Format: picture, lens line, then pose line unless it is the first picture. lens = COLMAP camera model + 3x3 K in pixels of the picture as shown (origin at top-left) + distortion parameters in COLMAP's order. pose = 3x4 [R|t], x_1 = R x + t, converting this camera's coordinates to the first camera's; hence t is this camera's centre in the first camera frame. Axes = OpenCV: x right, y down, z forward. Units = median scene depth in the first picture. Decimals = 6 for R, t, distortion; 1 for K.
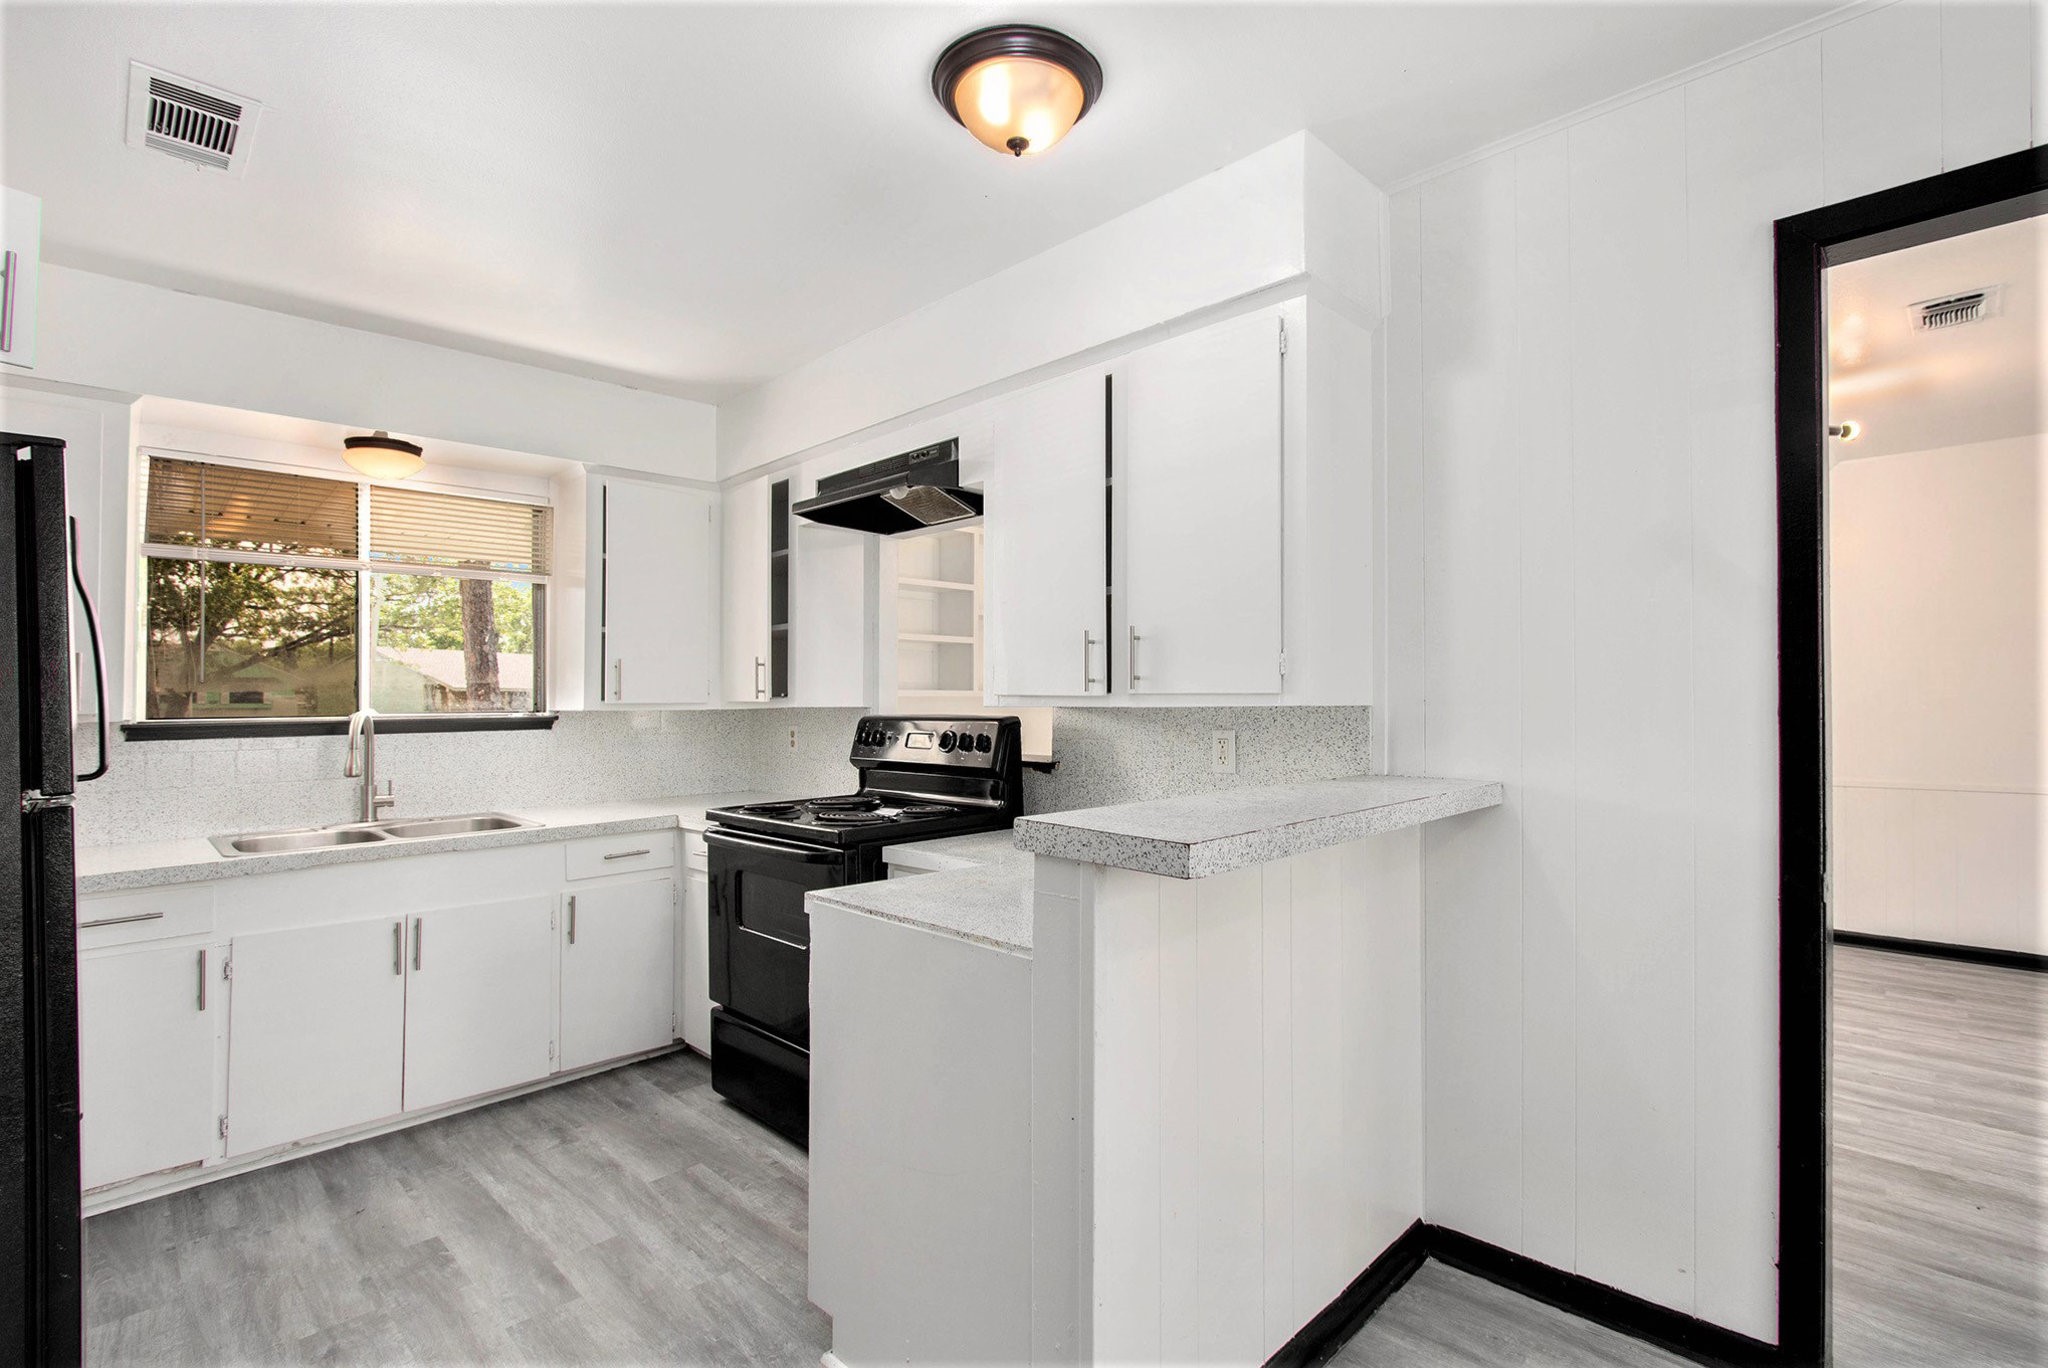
lens RADIAL K [[967.6, 0, 1023.4], [0, 967.6, 683.4], [0, 0, 1]] dist [-0.009023, 0.003633]
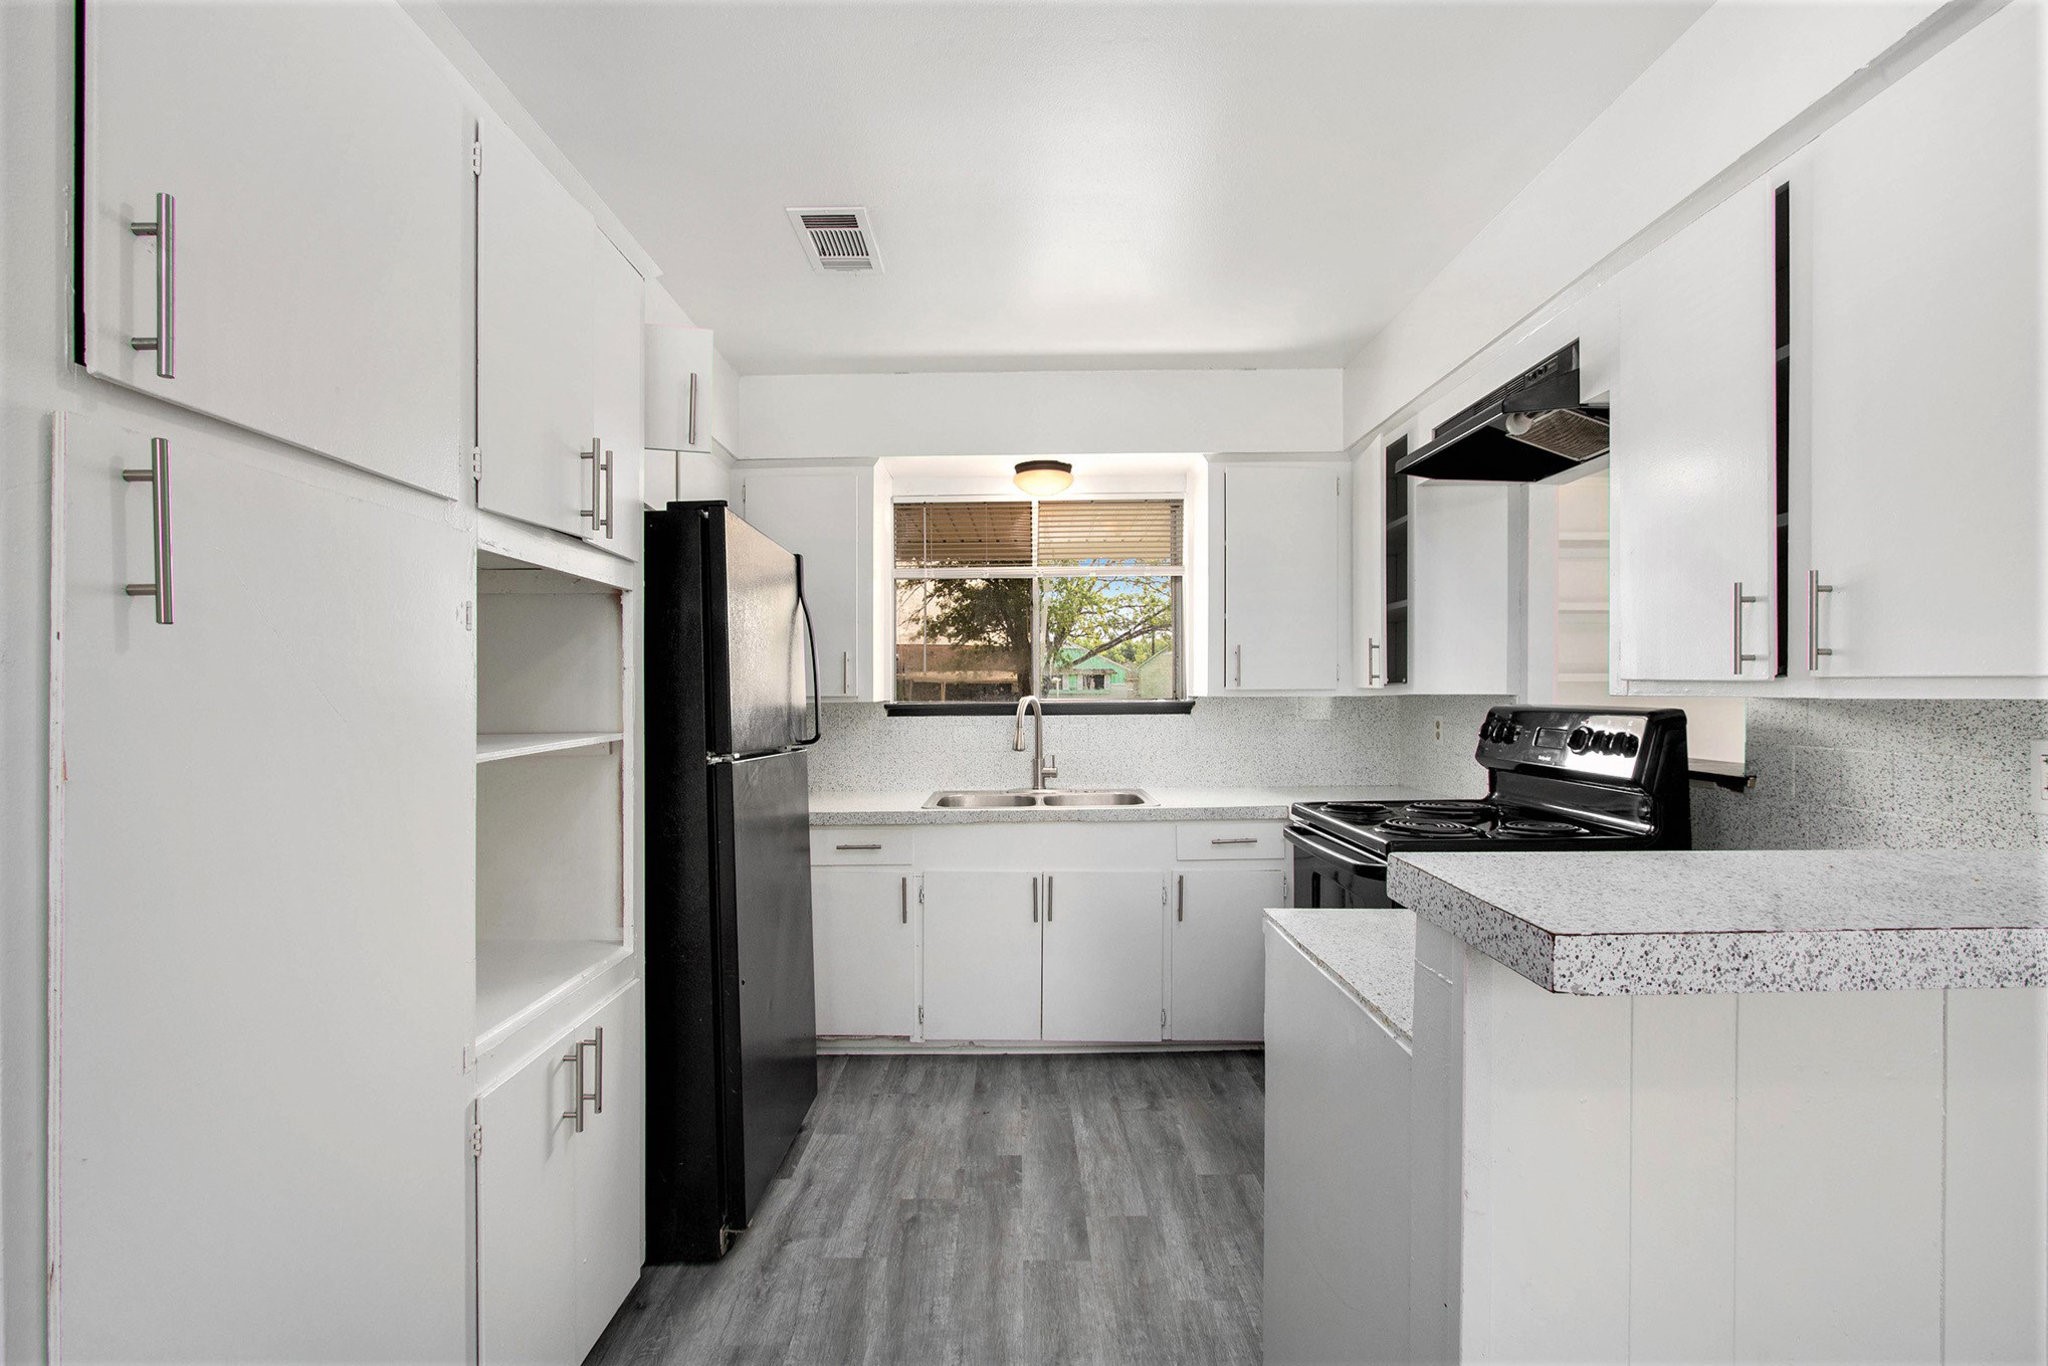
lens RADIAL K [[967.6, 0, 1019.7], [0, 967.6, 688.0], [0, 0, 1]] dist [-0.009023, 0.003633]
pose [[0.706732, 0.002625, -0.707476, 0.162381], [0.011333, 0.999823, 0.015031, 0.001913], [0.707391, -0.018640, 0.706577, 0.162659]]
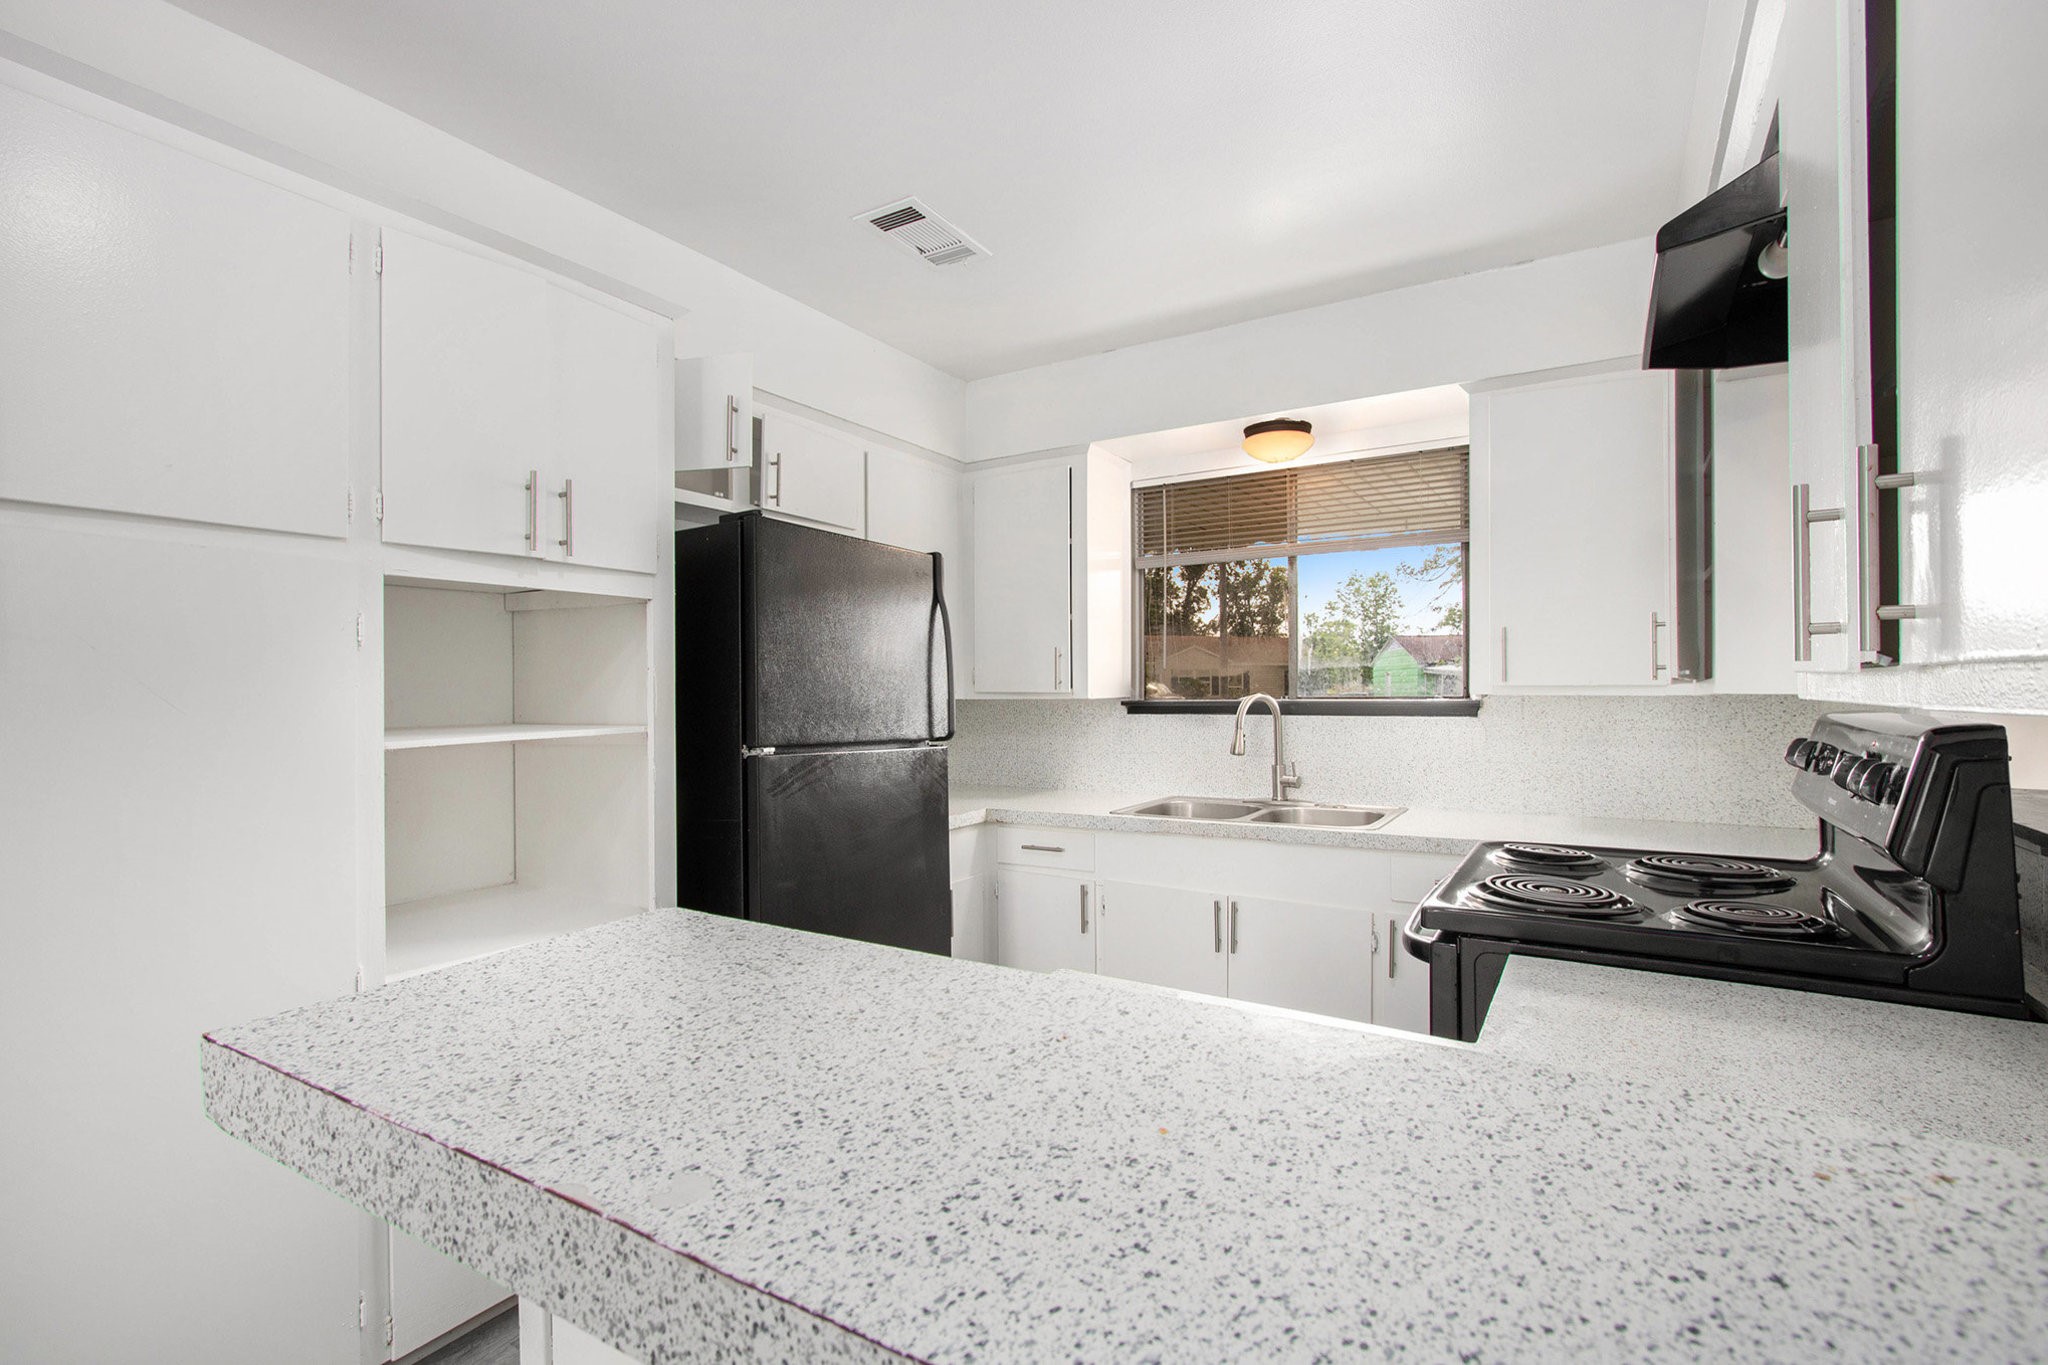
lens RADIAL K [[967.6, 0, 1027.8], [0, 967.6, 680.7], [0, 0, 1]] dist [-0.009023, 0.003633]
pose [[0.225157, -0.000749, -0.974322, 0.299236], [0.020537, 0.999781, 0.003978, 0.007402], [0.974106, -0.020905, 0.225123, 0.571553]]
